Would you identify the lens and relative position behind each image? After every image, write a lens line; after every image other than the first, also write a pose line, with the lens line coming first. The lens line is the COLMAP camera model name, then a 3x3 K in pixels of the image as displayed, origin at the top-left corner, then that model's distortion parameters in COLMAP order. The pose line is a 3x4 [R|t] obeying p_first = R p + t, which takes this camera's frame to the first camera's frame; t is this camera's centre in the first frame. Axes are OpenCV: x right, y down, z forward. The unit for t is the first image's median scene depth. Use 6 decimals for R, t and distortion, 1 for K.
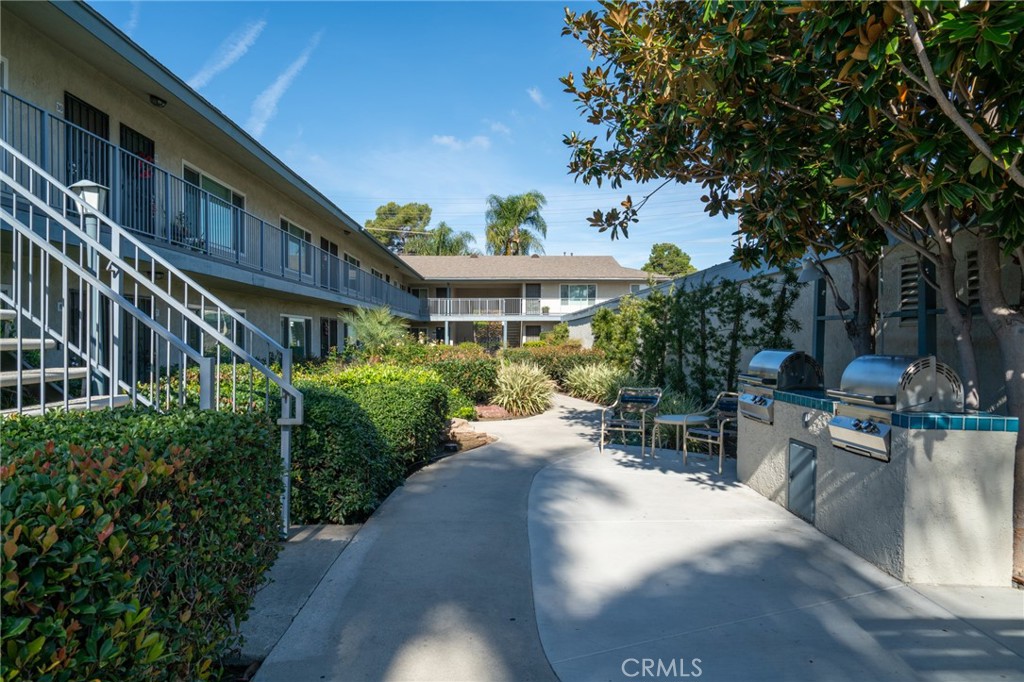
lens RADIAL K [[622.9, 0, 510.8], [0, 622.9, 340.7], [0, 0, 1]] dist [0.014167, -0.000257]
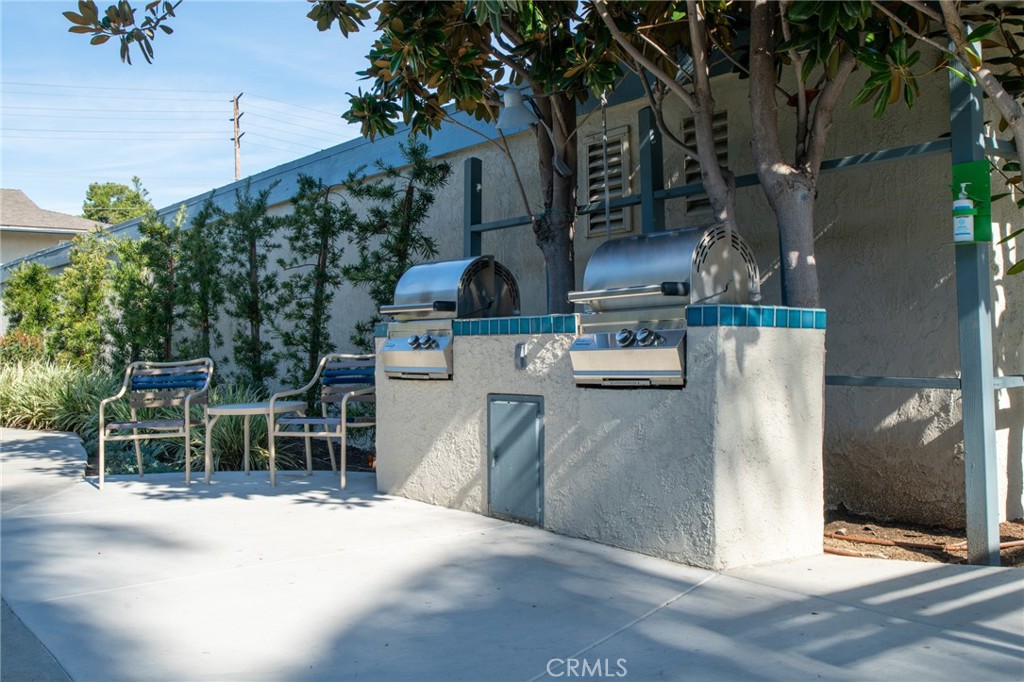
lens RADIAL K [[1018.4, 0, 512.8], [0, 1018.4, 342.1], [0, 0, 1]] dist [0.018816, 0.000000]
pose [[0.814832, -0.016397, 0.579465, -0.087072], [0.021912, 0.999757, -0.002523, 0.103635], [-0.579283, 0.014753, 0.814993, 0.188474]]
